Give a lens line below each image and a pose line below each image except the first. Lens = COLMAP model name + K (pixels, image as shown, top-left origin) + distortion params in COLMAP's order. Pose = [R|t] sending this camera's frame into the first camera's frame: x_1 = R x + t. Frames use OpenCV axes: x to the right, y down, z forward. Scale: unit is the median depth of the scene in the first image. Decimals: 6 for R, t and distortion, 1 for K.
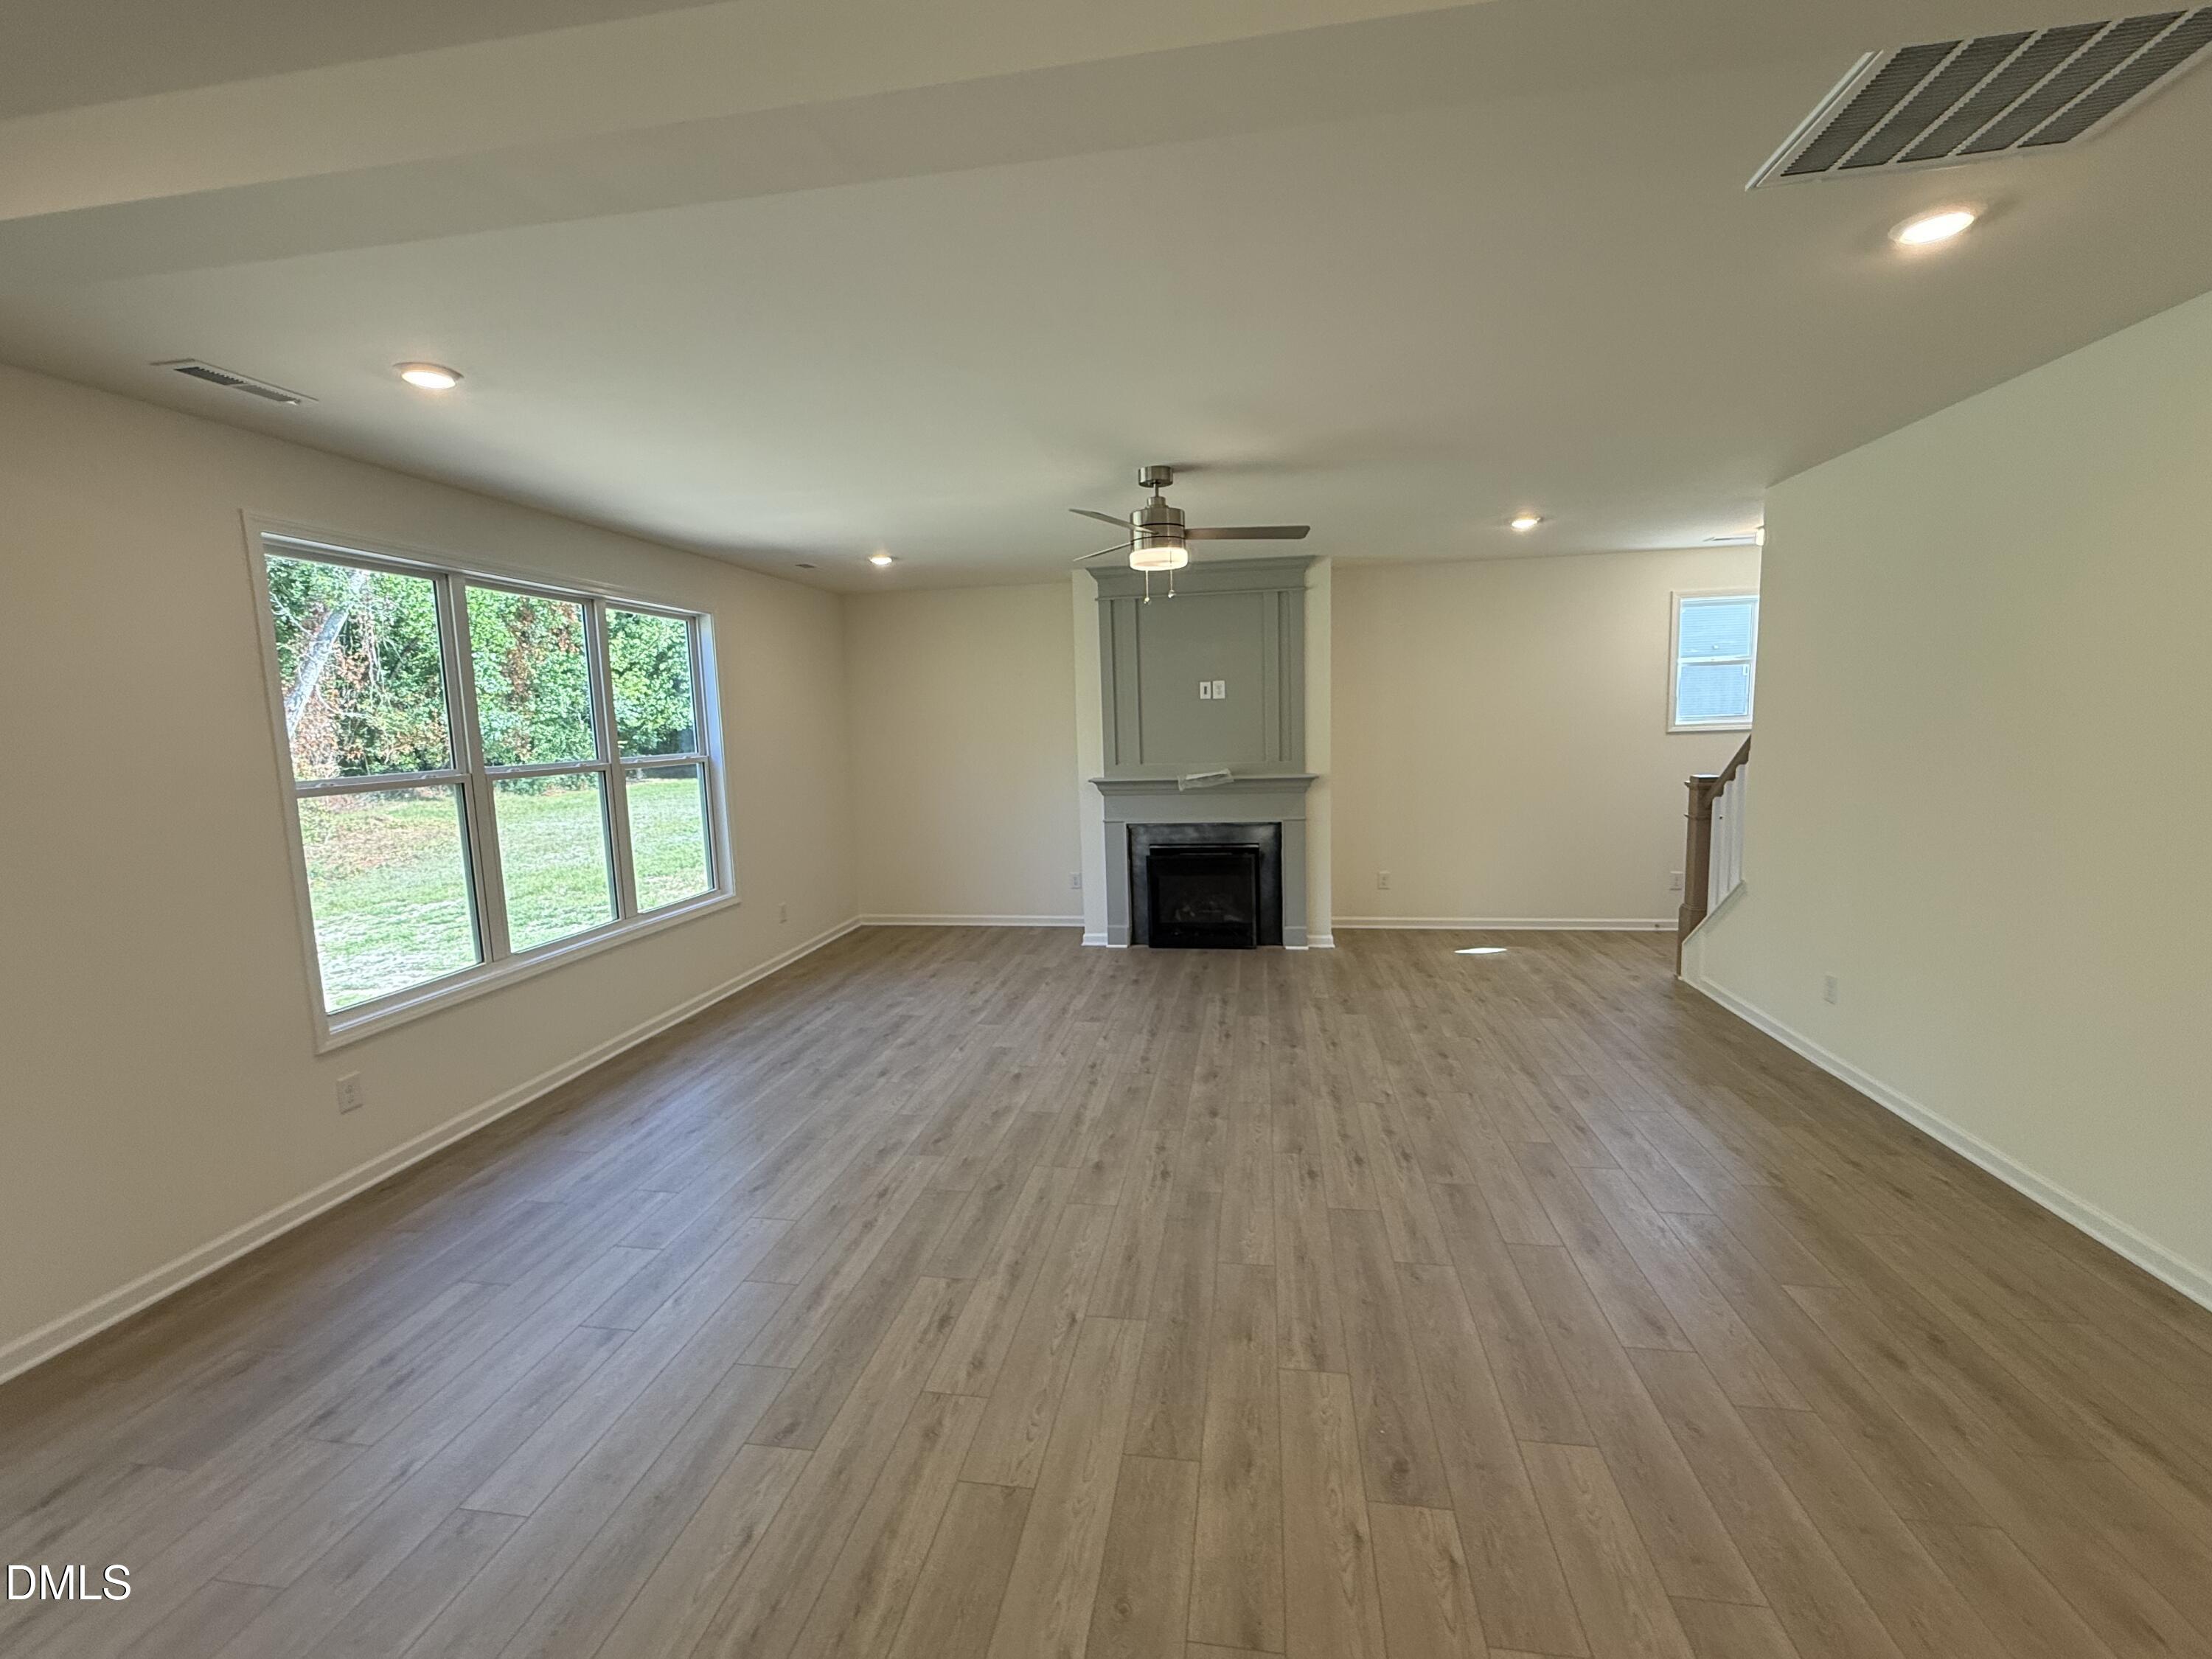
lens RADIAL K [[946.1, 0, 1107.6], [0, 946.1, 837.7], [0, 0, 1]] dist [0.000192, 0.000038]
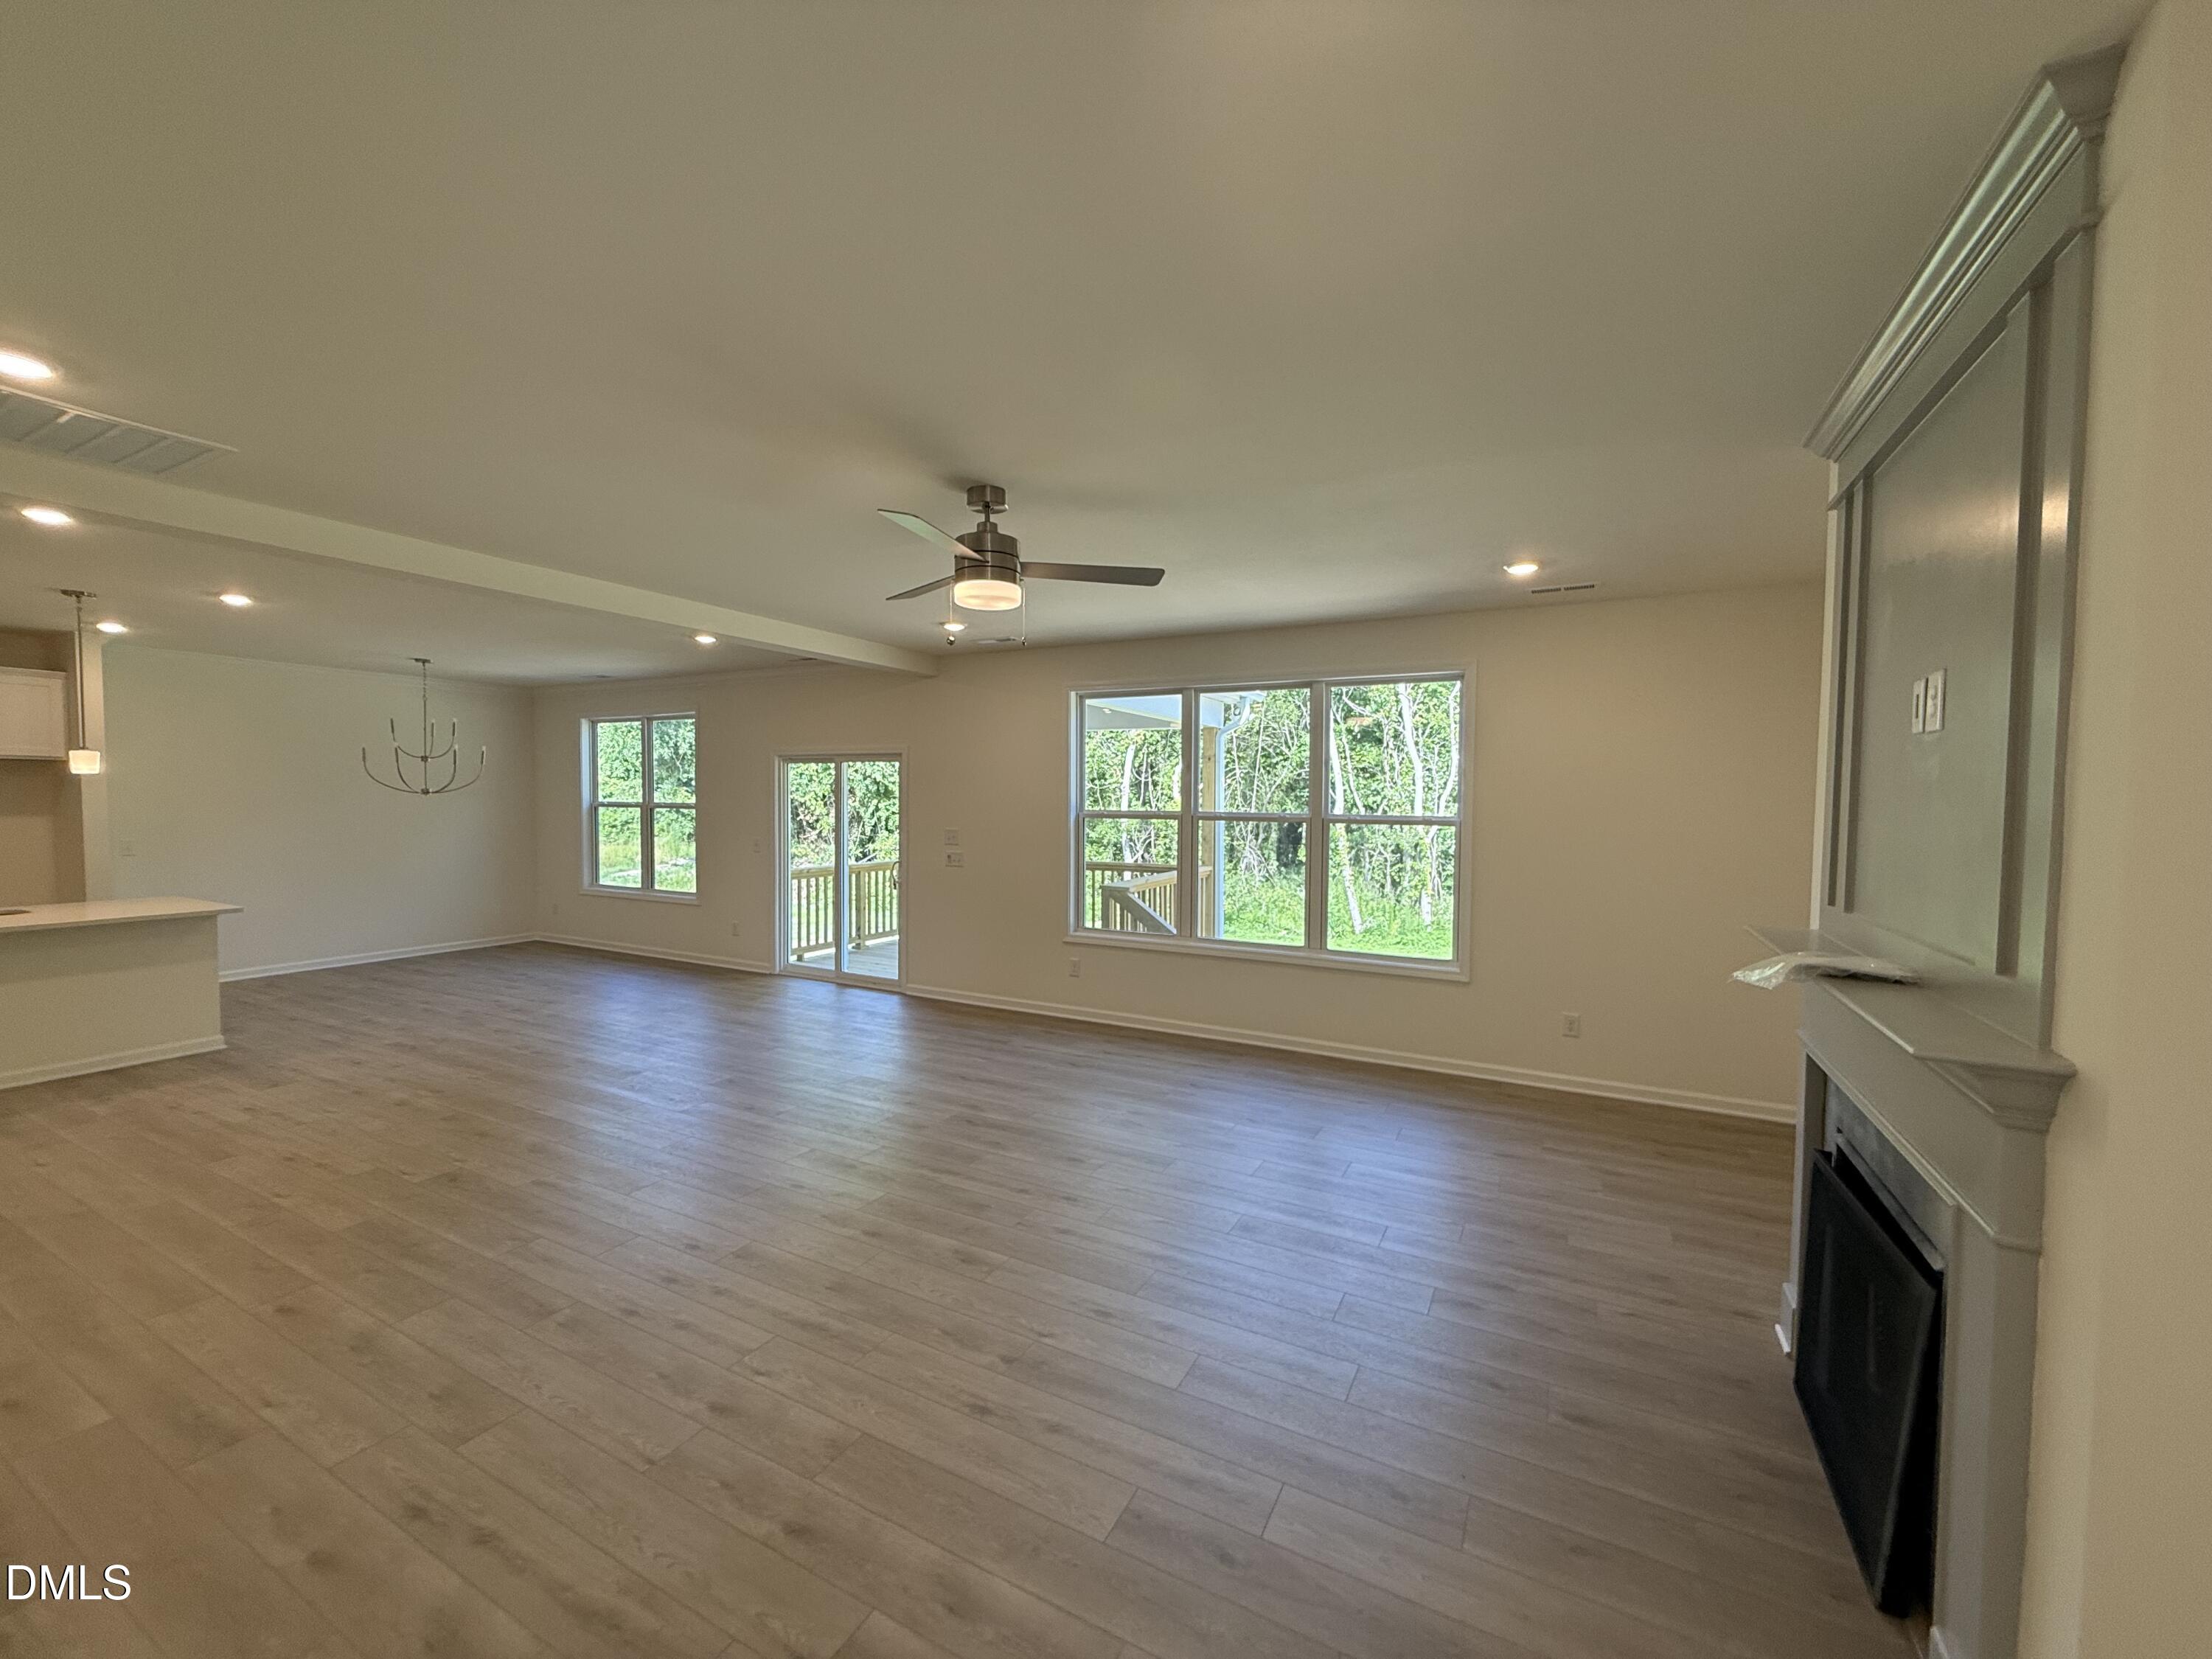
lens RADIAL K [[879.7, 0, 1113.0], [0, 879.7, 831.6], [0, 0, 1]] dist [0.002044, 0.000285]
pose [[-0.323083, 0.063757, -0.944220, 0.767565], [-0.118634, 0.987129, 0.107247, -0.188146], [0.938905, 0.146667, -0.311361, 1.371253]]
